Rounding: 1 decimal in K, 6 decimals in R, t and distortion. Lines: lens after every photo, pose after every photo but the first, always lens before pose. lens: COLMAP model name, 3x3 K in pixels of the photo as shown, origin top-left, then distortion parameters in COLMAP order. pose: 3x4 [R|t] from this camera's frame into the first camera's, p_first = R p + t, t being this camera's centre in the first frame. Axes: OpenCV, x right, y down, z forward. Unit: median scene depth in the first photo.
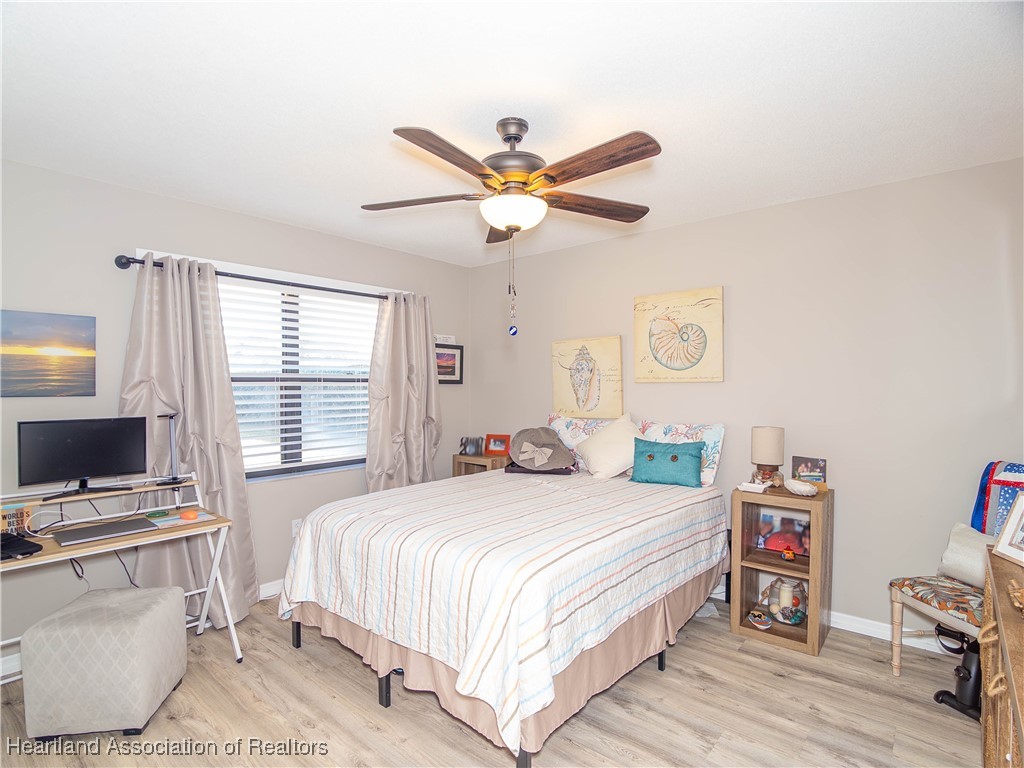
lens RADIAL K [[526.7, 0, 506.6], [0, 526.7, 388.7], [0, 0, 1]] dist [-0.001658, -0.000719]
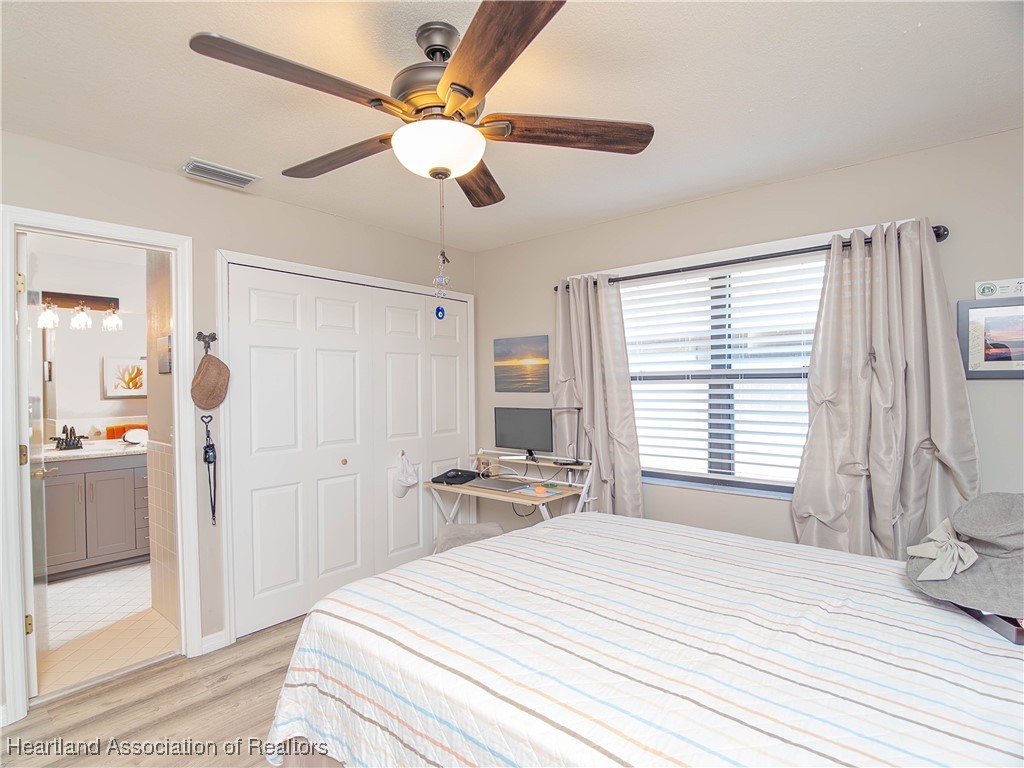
lens RADIAL K [[526.7, 0, 506.6], [0, 526.7, 388.7], [0, 0, 1]] dist [-0.001658, -0.000719]
pose [[0.000771, 0.012239, -0.999925, 0.511400], [0.002531, 0.999922, 0.012241, -0.010421], [0.999996, -0.002540, 0.000740, 0.746520]]
